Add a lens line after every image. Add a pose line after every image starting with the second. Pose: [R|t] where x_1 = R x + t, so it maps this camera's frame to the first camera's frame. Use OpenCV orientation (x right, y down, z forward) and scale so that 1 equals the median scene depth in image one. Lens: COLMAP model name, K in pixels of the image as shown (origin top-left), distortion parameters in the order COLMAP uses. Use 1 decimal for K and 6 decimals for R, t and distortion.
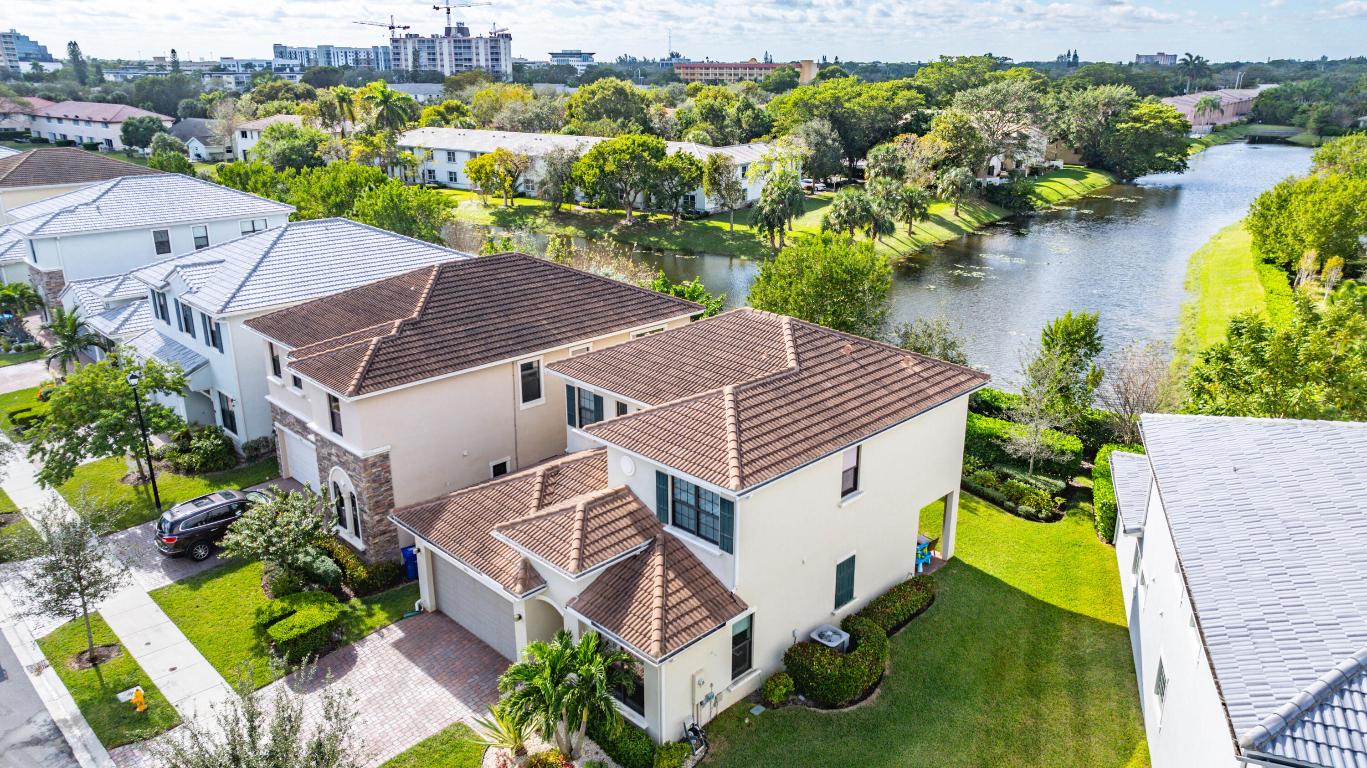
lens RADIAL K [[955.2, 0, 687.6], [0, 955.2, 383.7], [0, 0, 1]] dist [-0.029982, 0.043652]
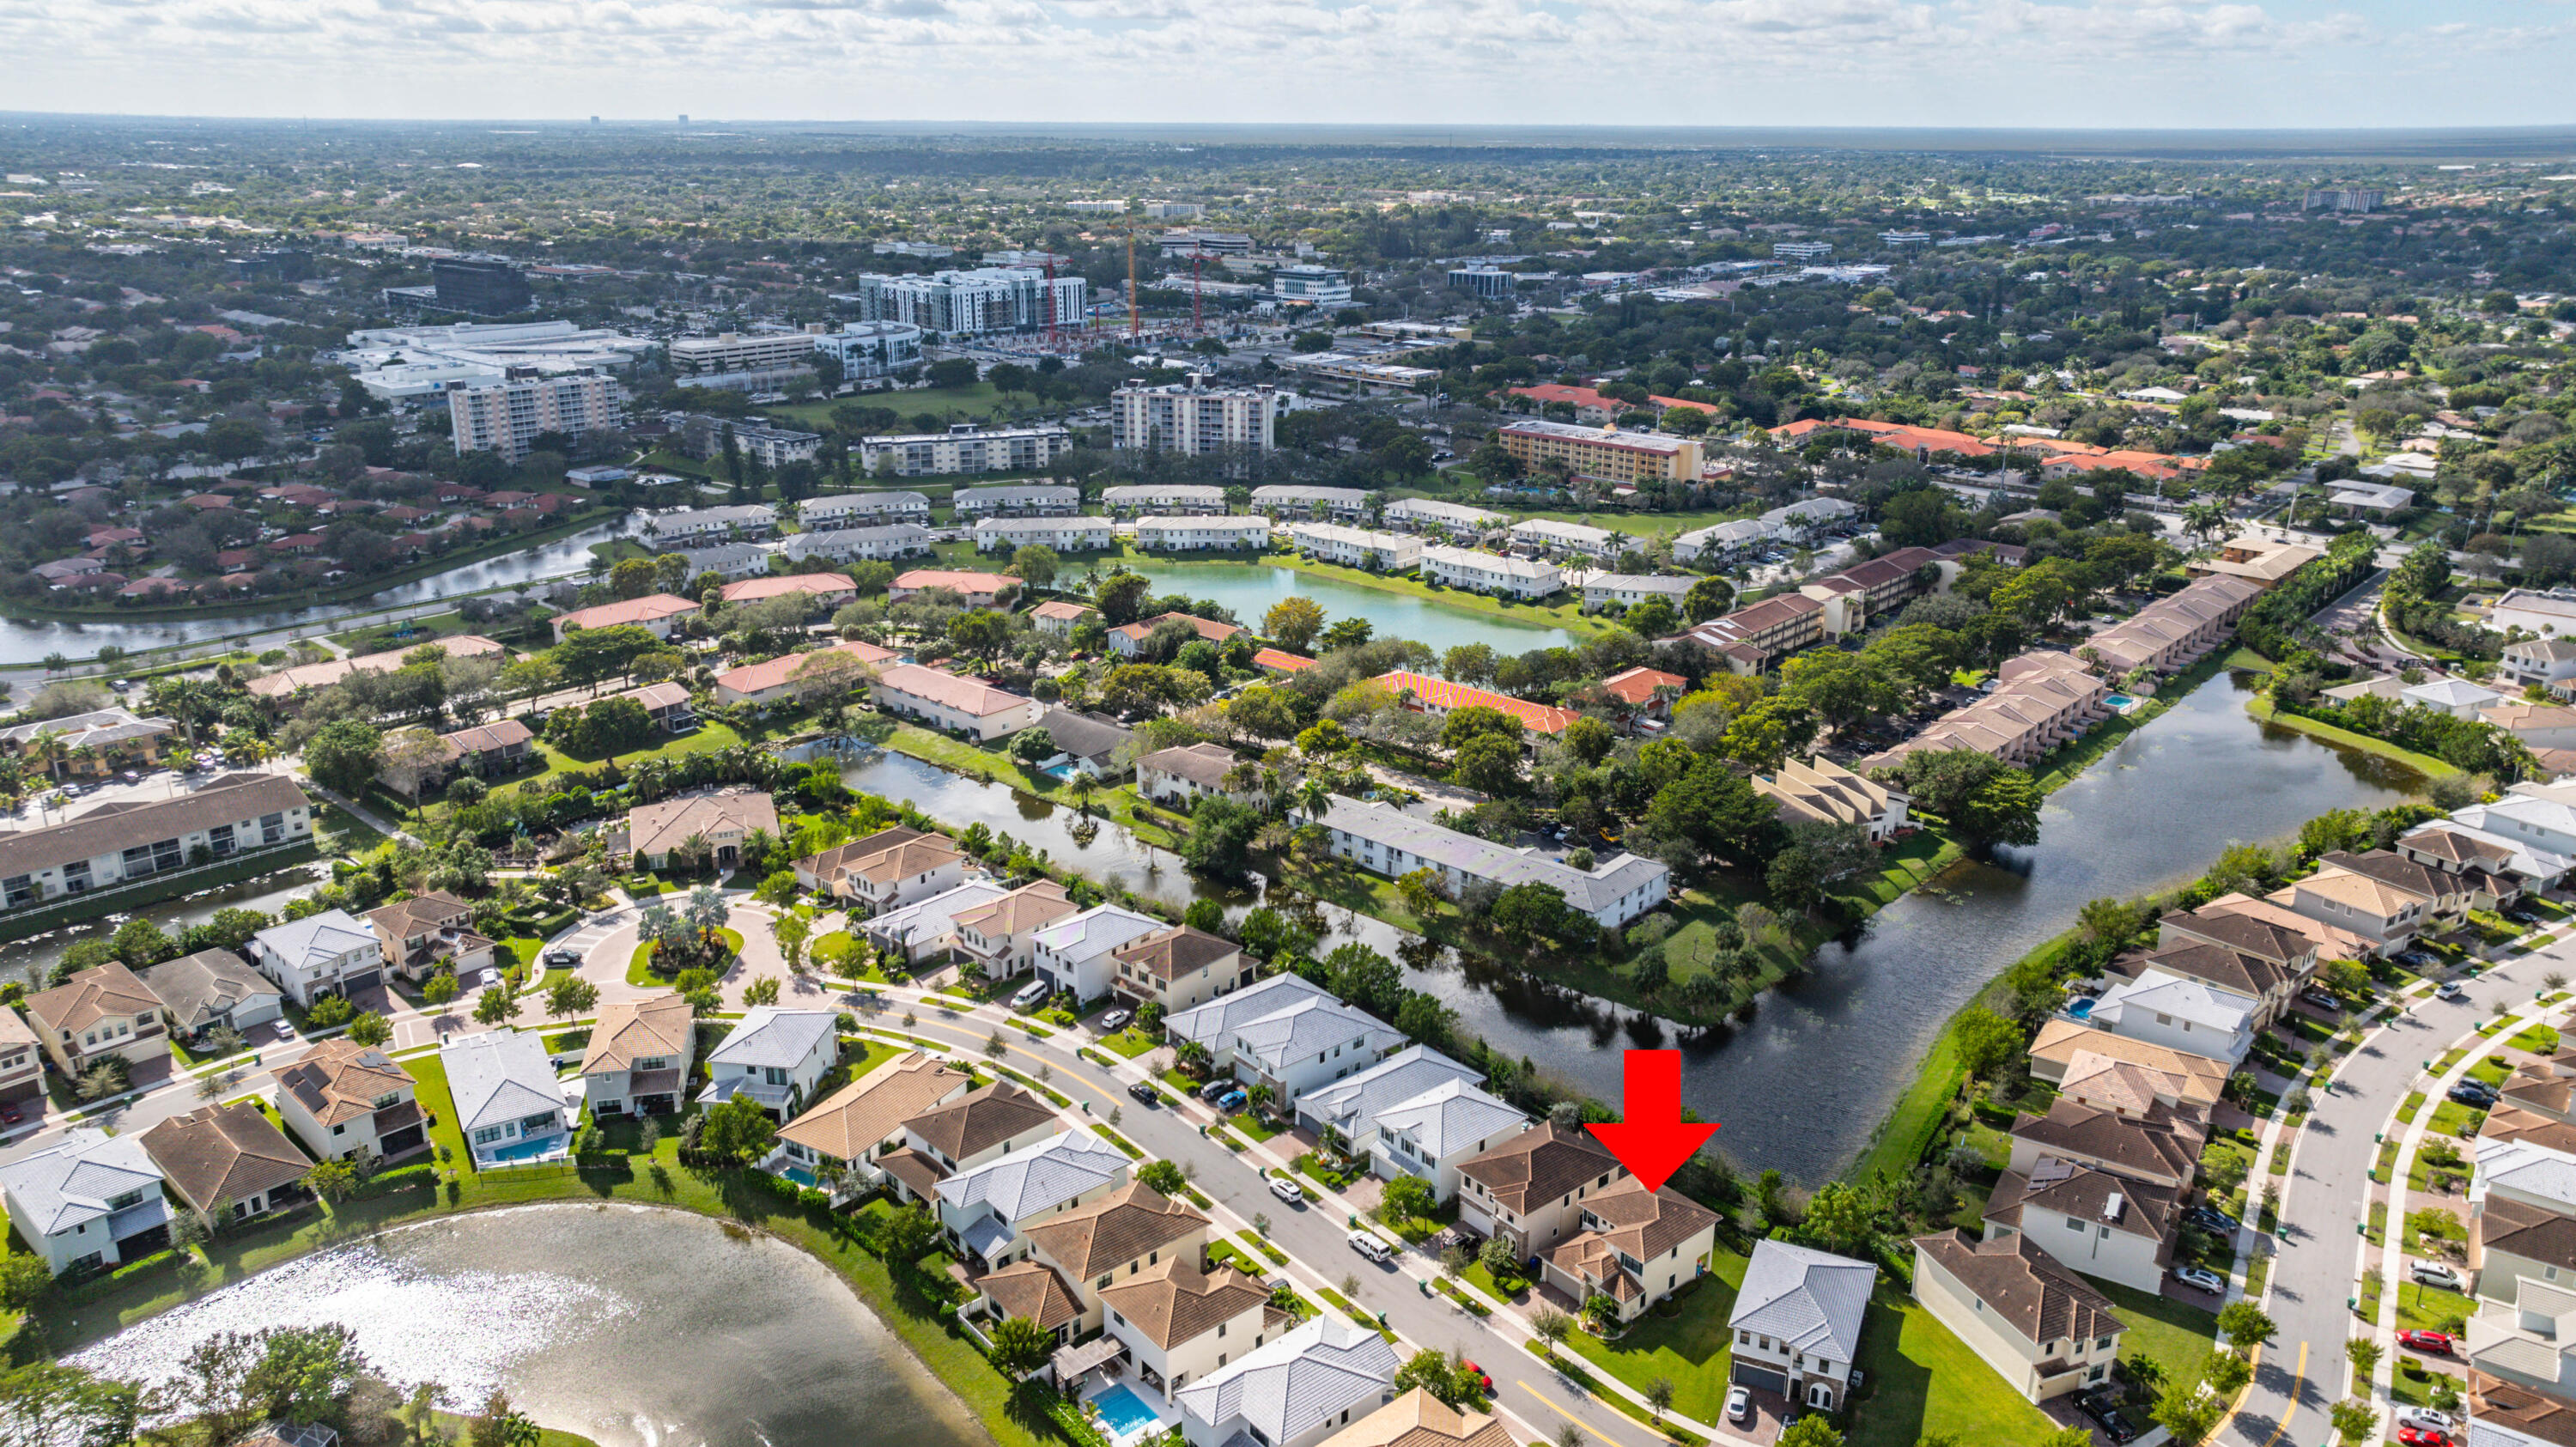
lens RADIAL K [[1793.3, 0, 1288.0], [0, 1793.3, 723.5], [0, 0, 1]] dist [-0.017252, 0.003450]
pose [[0.995518, 0.027884, -0.090373, -0.517226], [-0.027635, 0.999610, 0.004012, -1.348245], [0.090449, -0.001496, 0.995900, -4.178510]]
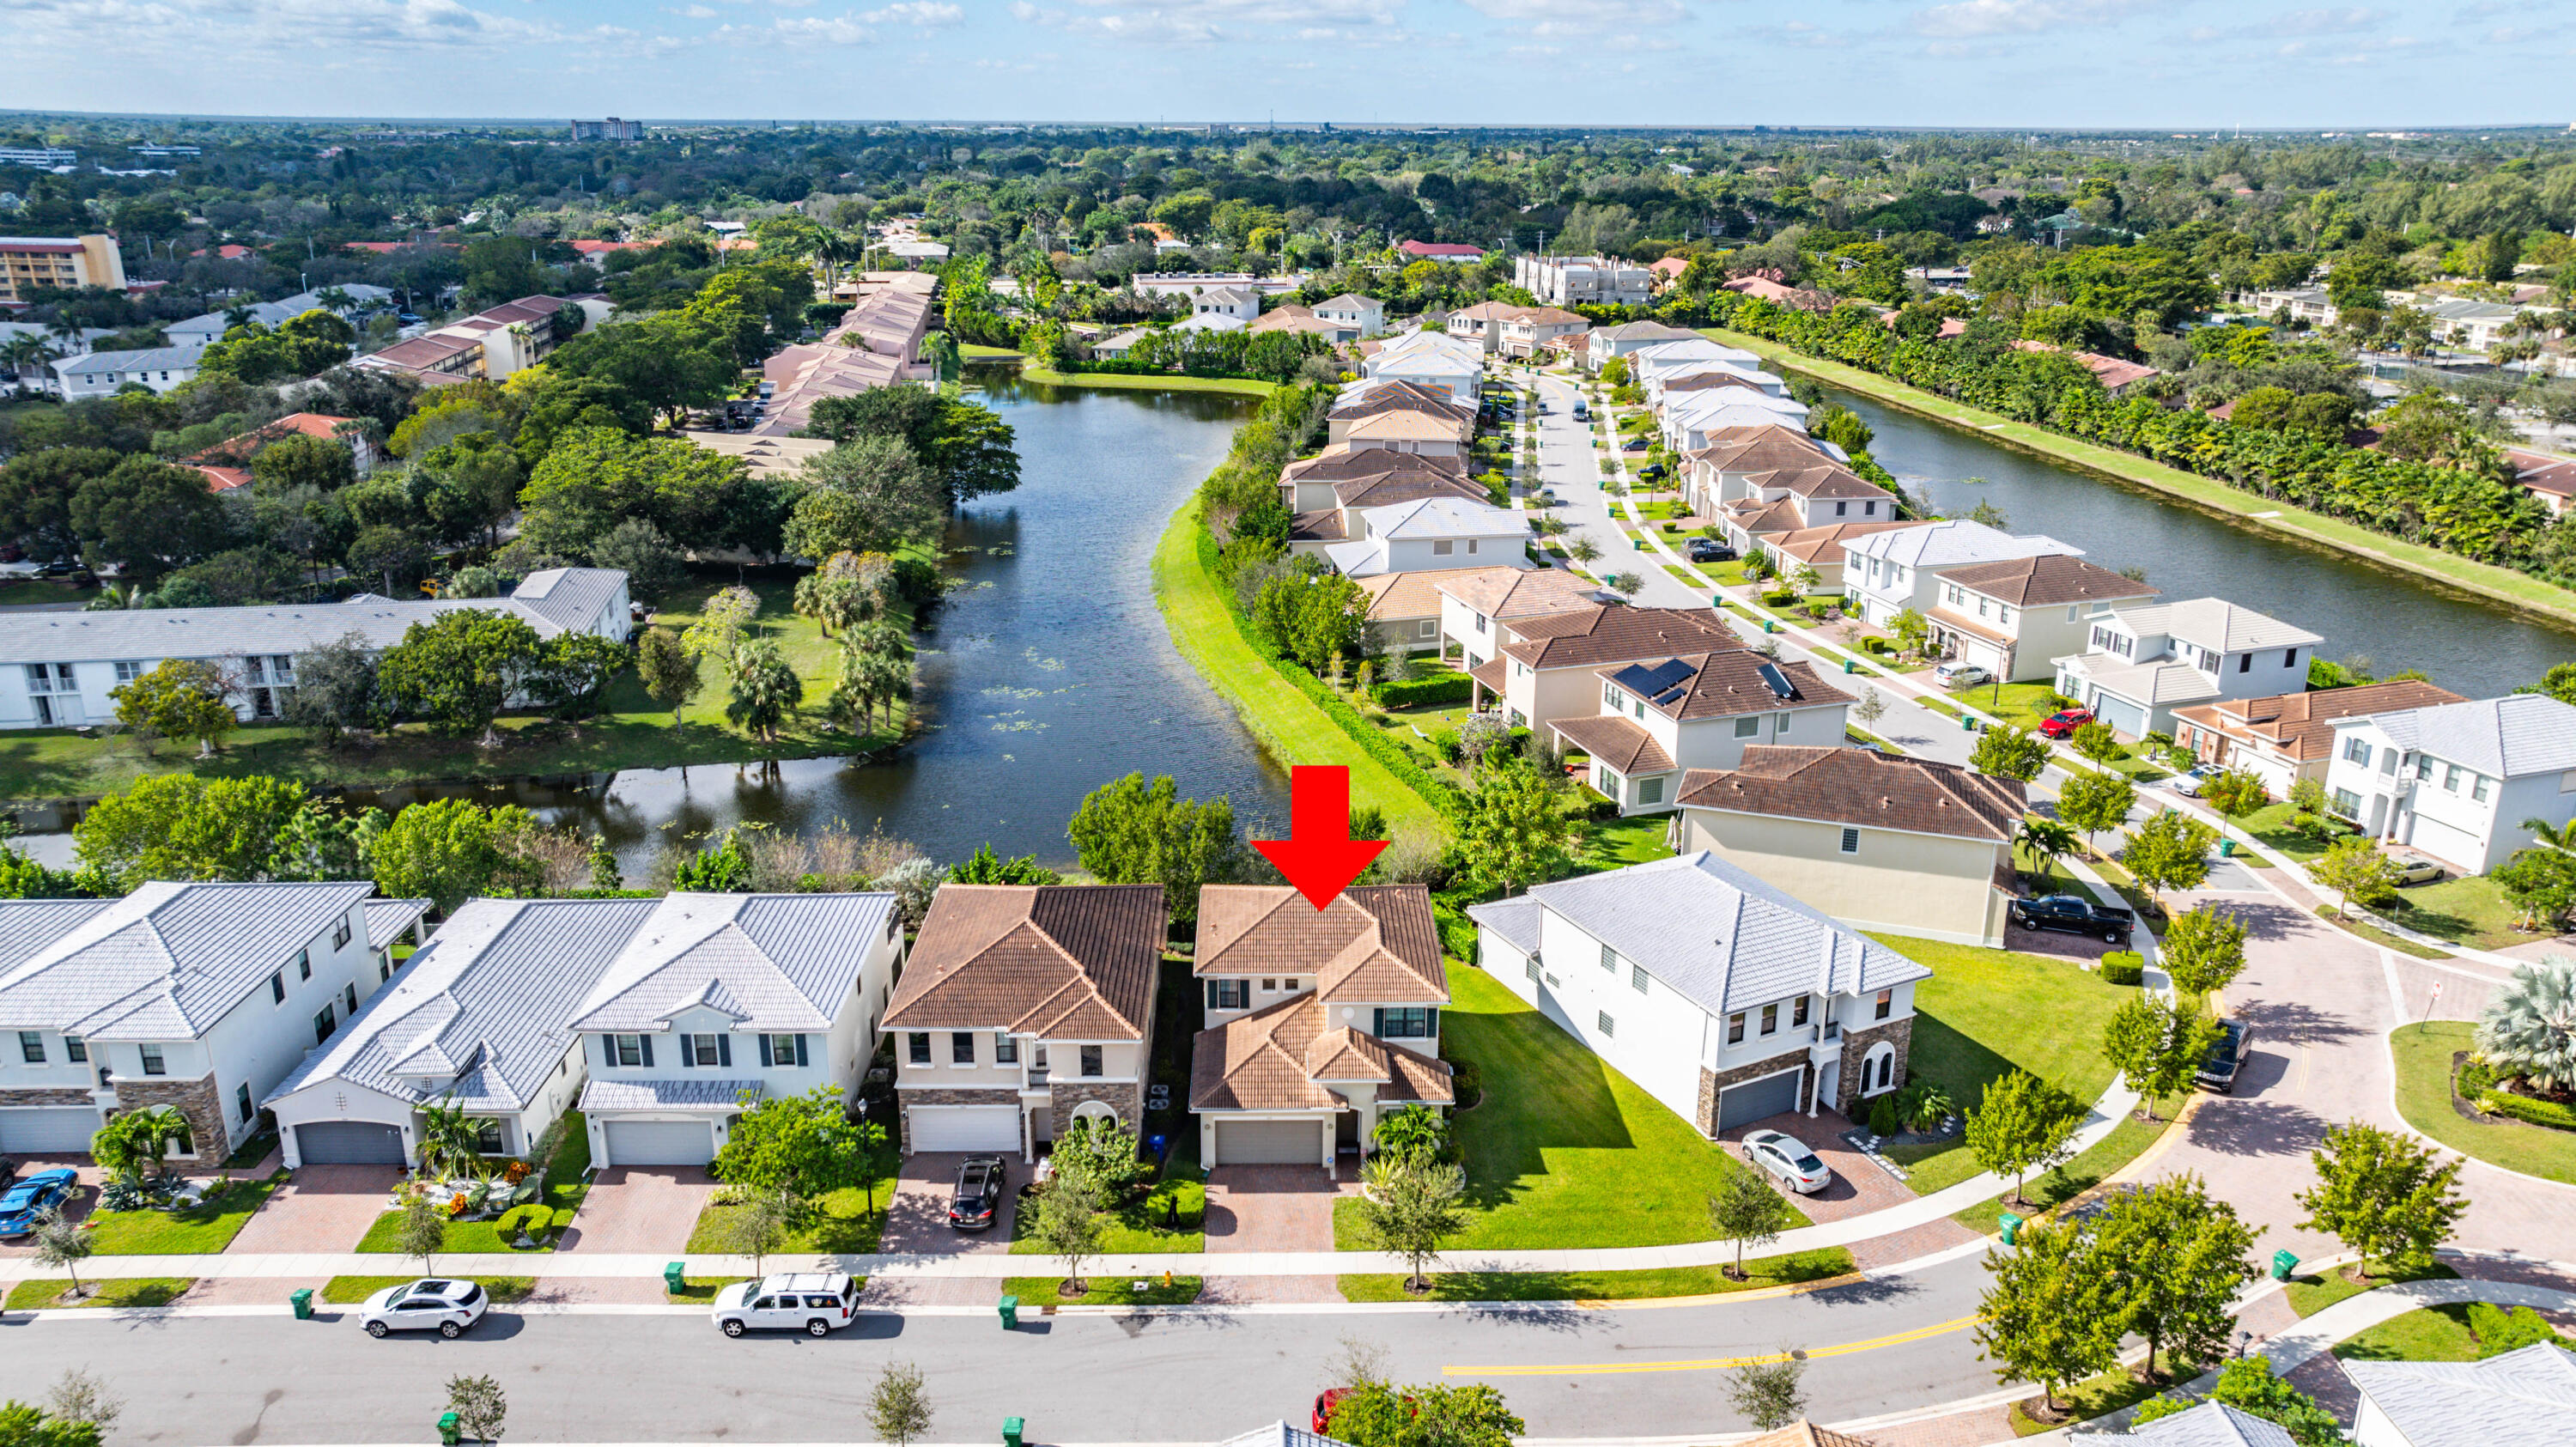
lens RADIAL K [[1800.0, 0, 1295.7], [0, 1800.0, 722.9], [0, 0, 1]] dist [-0.029982, 0.043652]
pose [[0.693723, -0.223960, 0.684536, -1.457060], [0.221213, 0.970741, 0.093416, -0.481268], [-0.685429, 0.086623, 0.722968, -0.813142]]
